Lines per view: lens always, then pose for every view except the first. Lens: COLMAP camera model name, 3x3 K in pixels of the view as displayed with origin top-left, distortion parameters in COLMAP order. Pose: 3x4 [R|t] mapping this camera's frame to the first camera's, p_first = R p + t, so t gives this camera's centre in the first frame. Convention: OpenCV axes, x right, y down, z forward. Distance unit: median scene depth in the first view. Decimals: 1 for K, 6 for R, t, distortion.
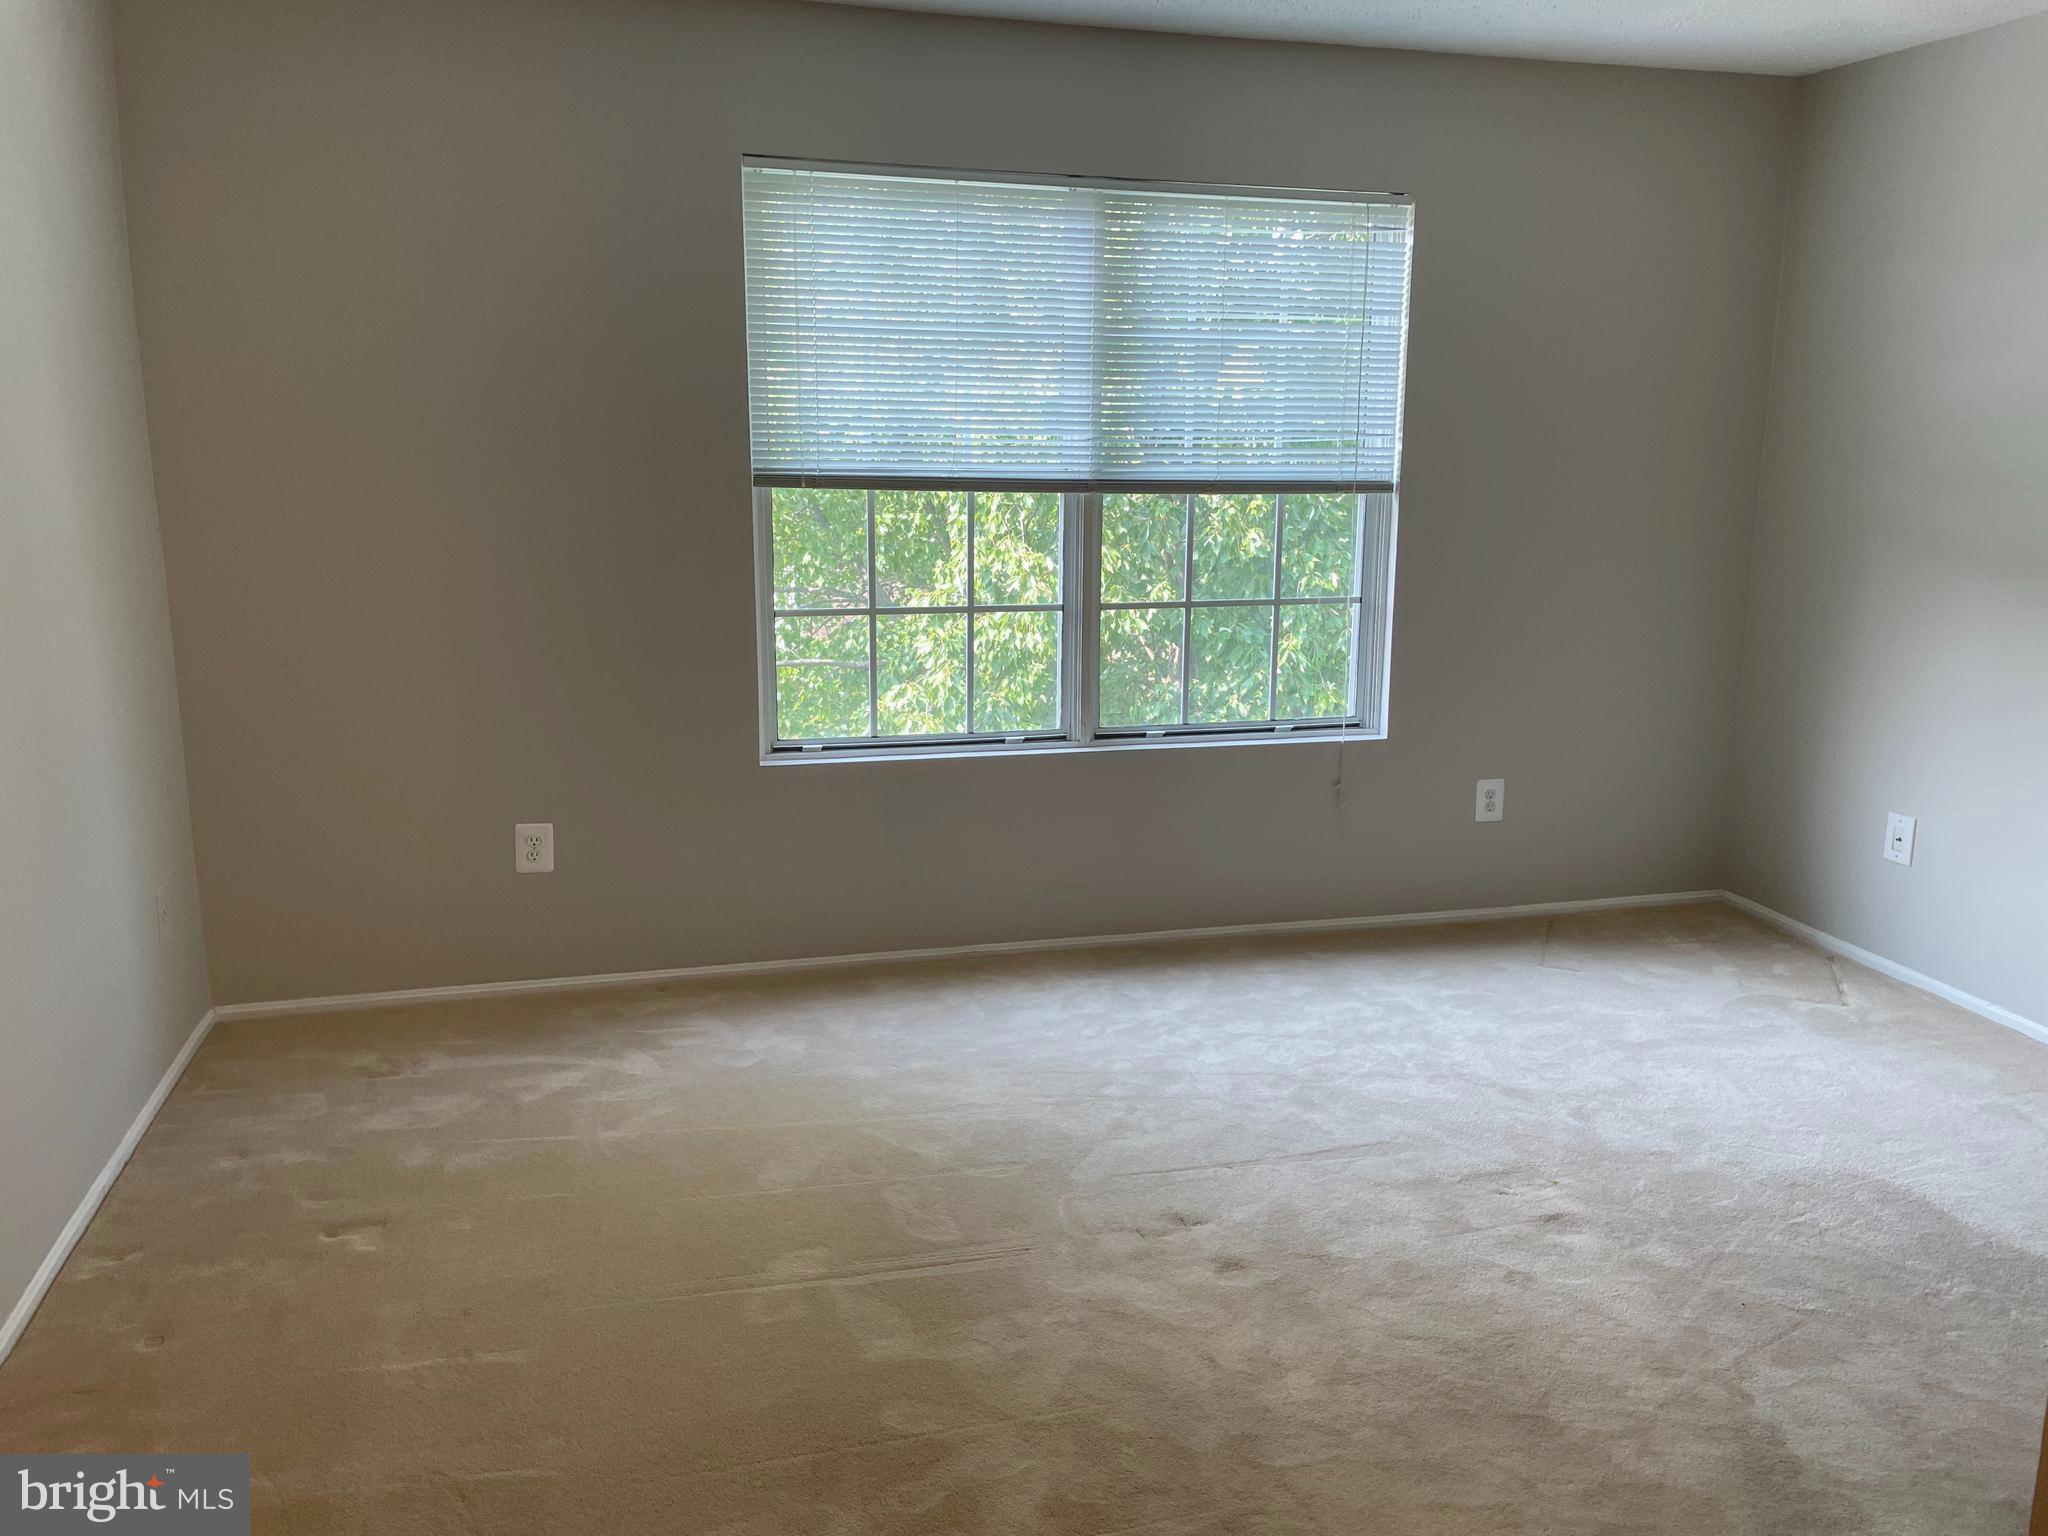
lens RADIAL K [[1562.1, 0, 1026.8], [0, 1562.1, 748.6], [0, 0, 1]] dist [0.031859, -0.046621]
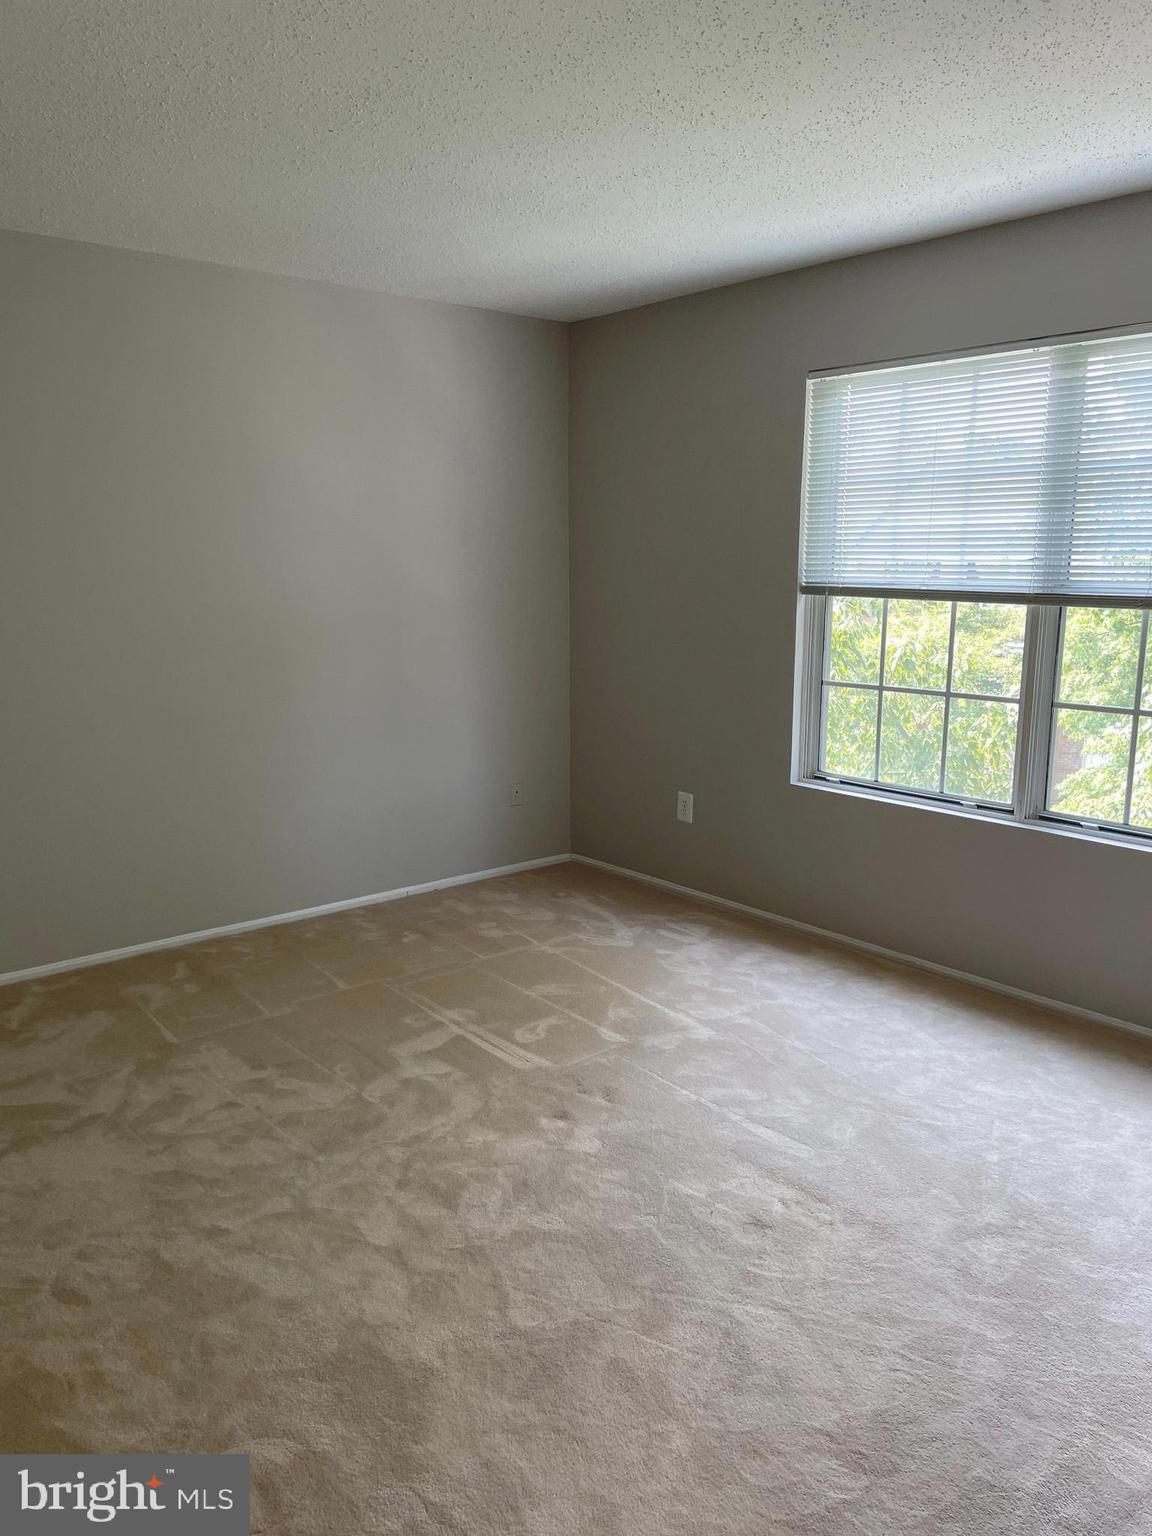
lens RADIAL K [[1154.7, 0, 576.0], [0, 1154.7, 768.0], [0, 0, 1]] dist [0.086142, -0.122220]
pose [[0.418608, 0.148998, -0.895861, 0.723245], [-0.188663, 0.979197, 0.074702, -0.046731], [0.888354, 0.137745, 0.438010, 0.343412]]
